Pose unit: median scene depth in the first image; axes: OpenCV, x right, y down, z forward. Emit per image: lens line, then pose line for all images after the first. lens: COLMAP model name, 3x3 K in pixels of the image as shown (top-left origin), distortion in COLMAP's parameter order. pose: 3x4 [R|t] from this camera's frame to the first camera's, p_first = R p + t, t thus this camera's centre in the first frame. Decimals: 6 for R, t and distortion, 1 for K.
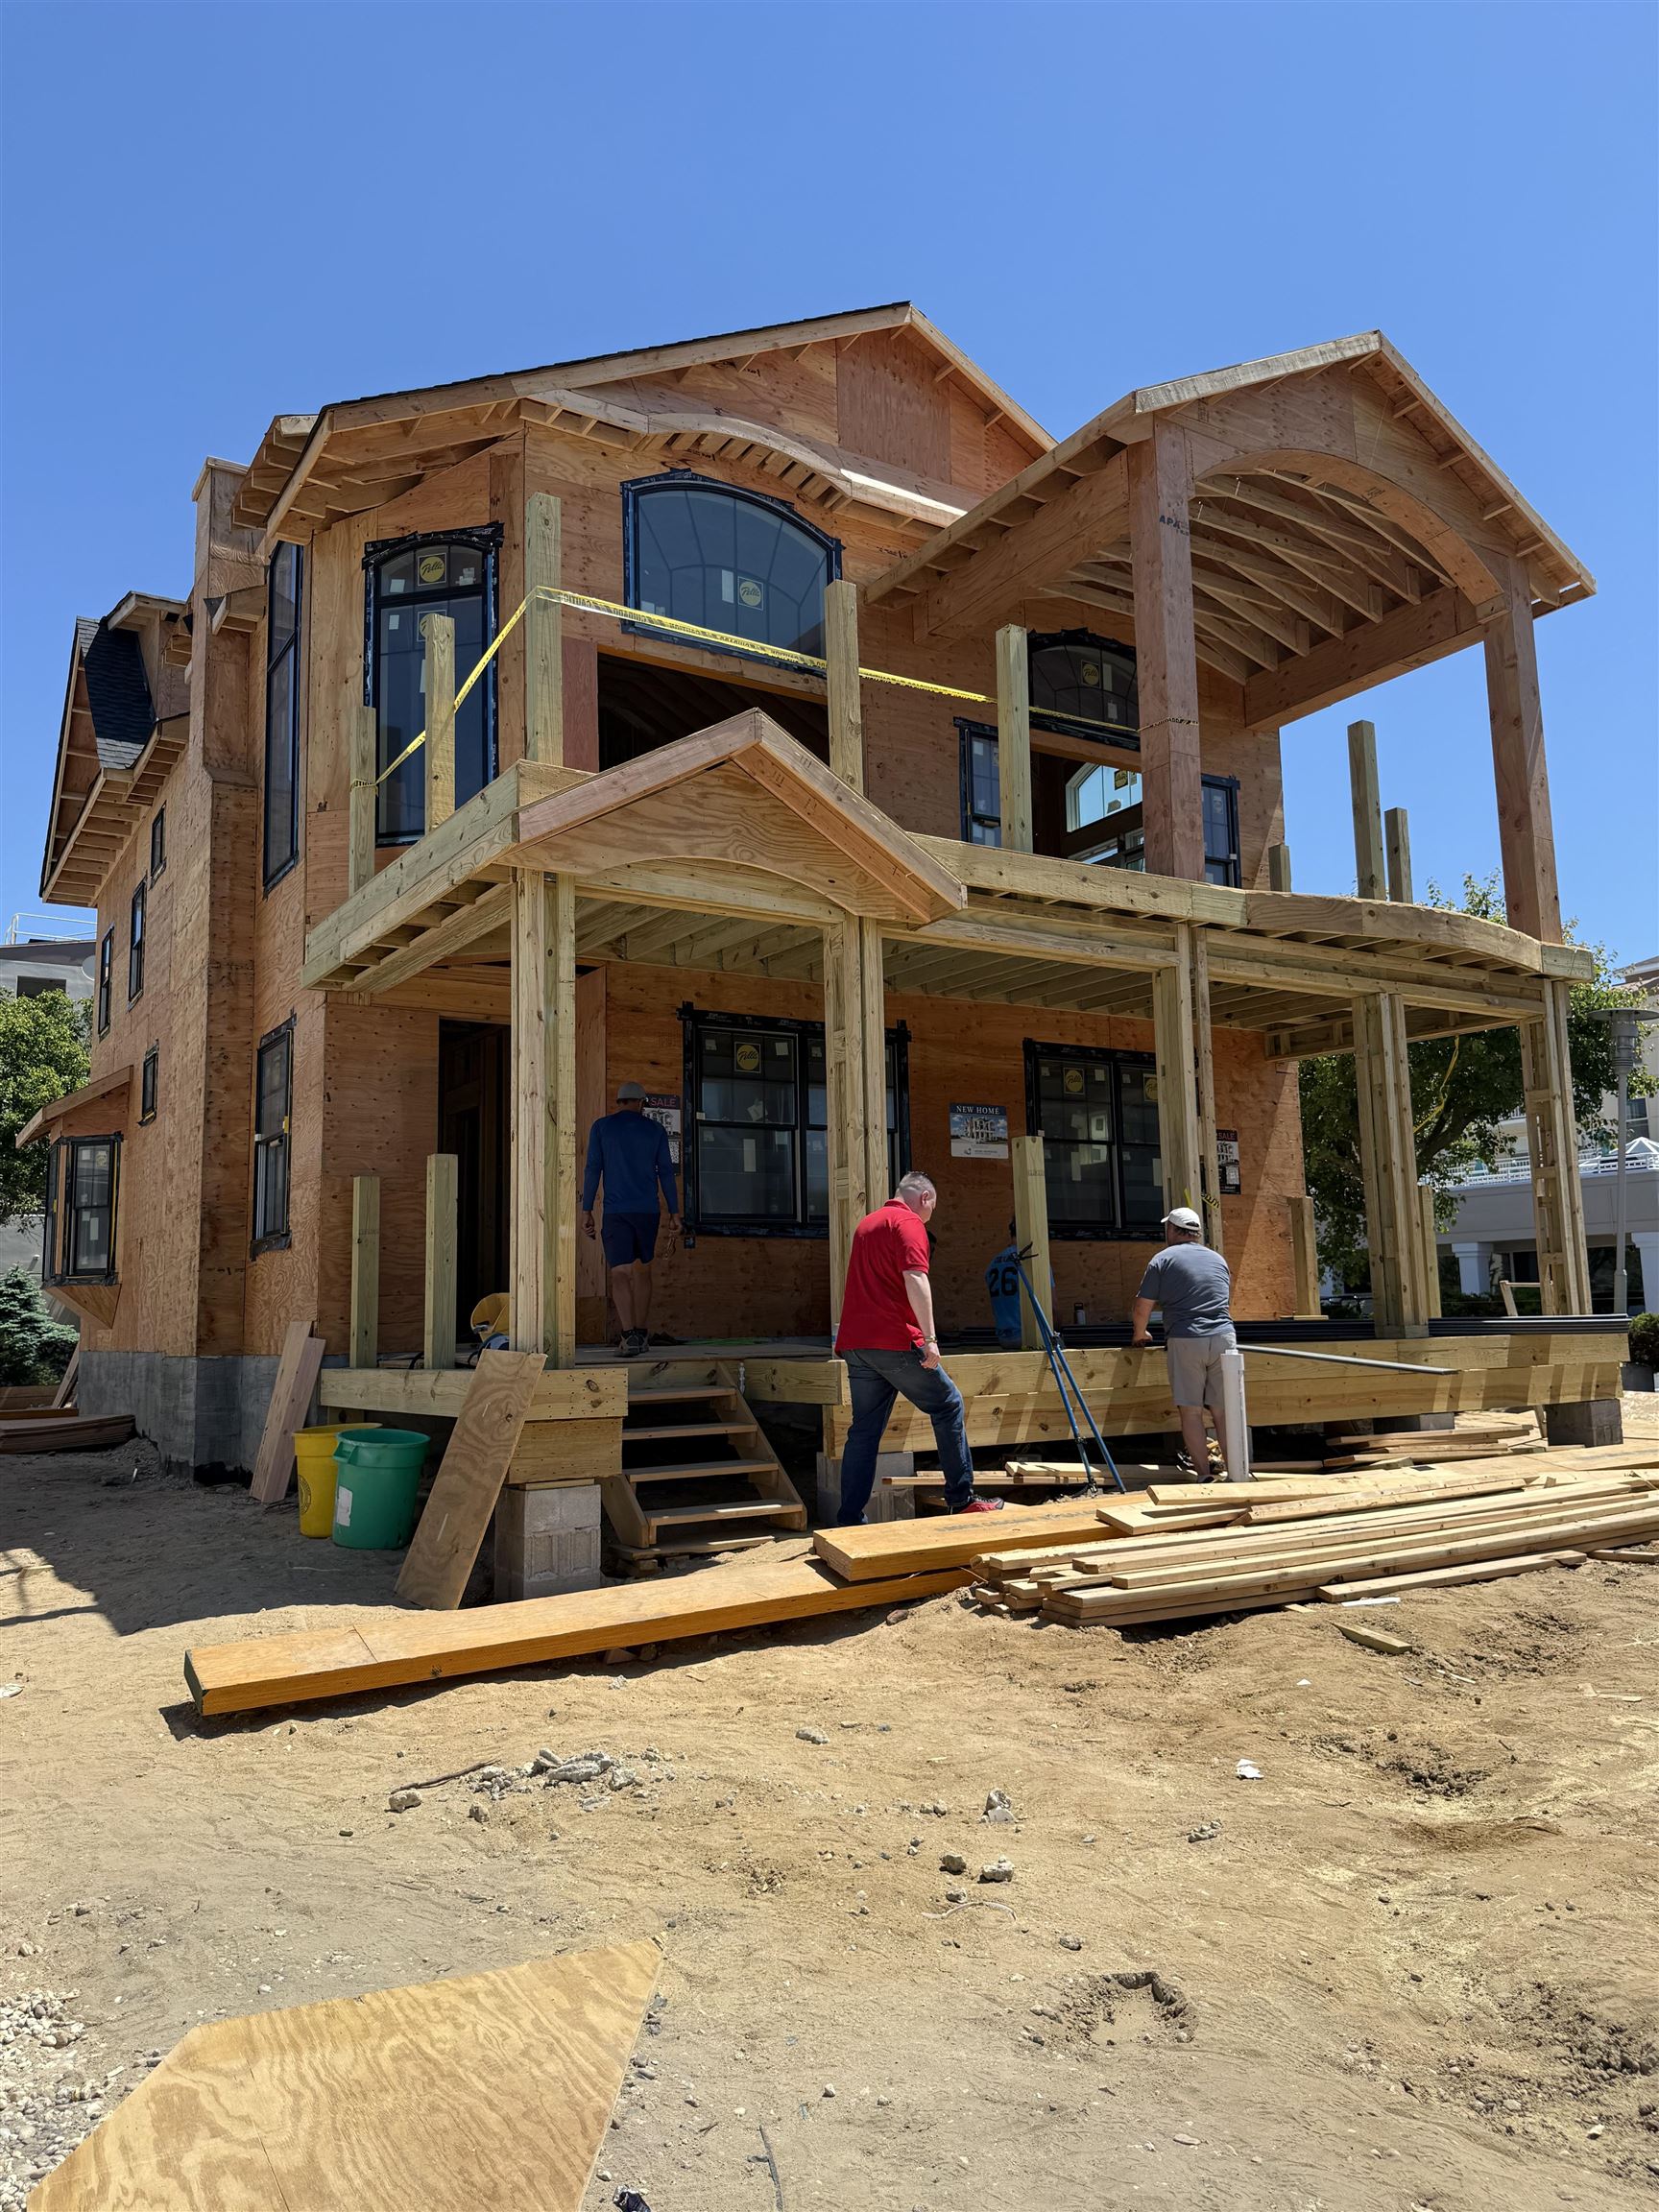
lens RADIAL K [[1560.9, 0, 834.4], [0, 1560.9, 1114.8], [0, 0, 1]] dist [0.027434, -0.034370]
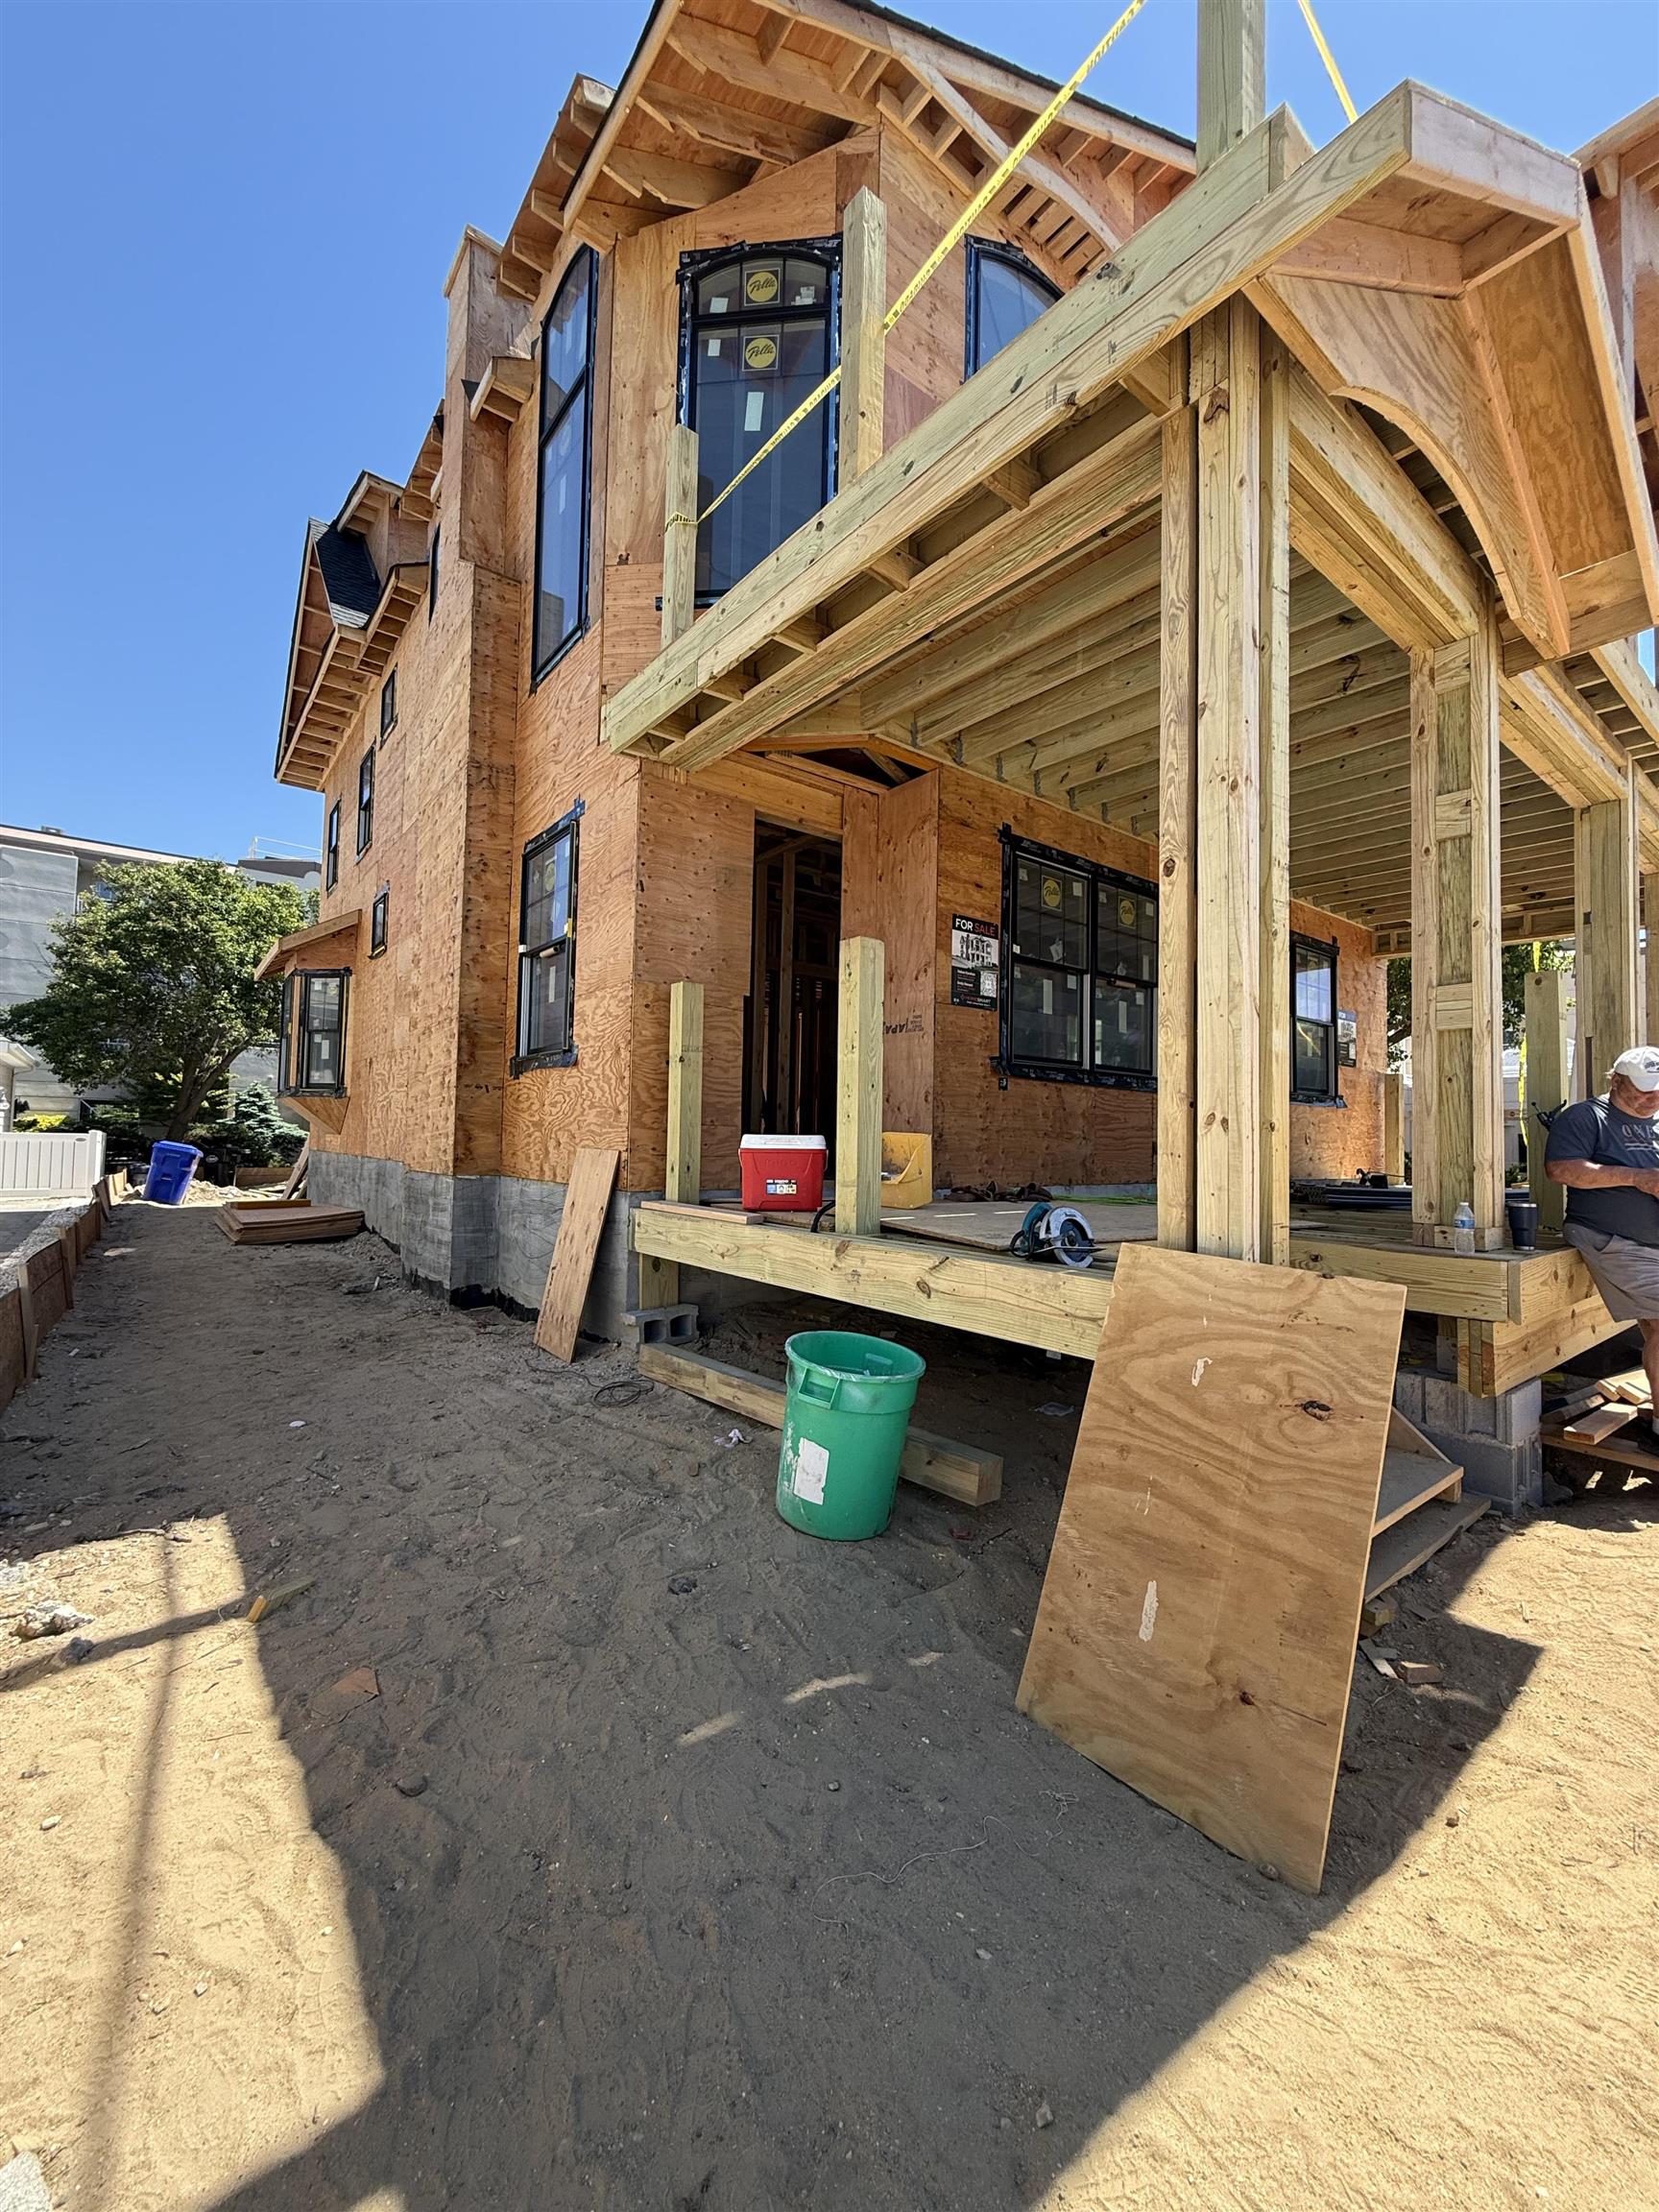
lens RADIAL K [[884.4, 0, 836.9], [0, 884.4, 1105.9], [0, 0, 1]] dist [-0.000580, -0.000011]
pose [[0.993731, 0.046855, 0.101506, -0.230195], [-0.055914, 0.994521, 0.088327, 0.051042], [-0.096811, -0.093449, 0.990906, 0.446267]]
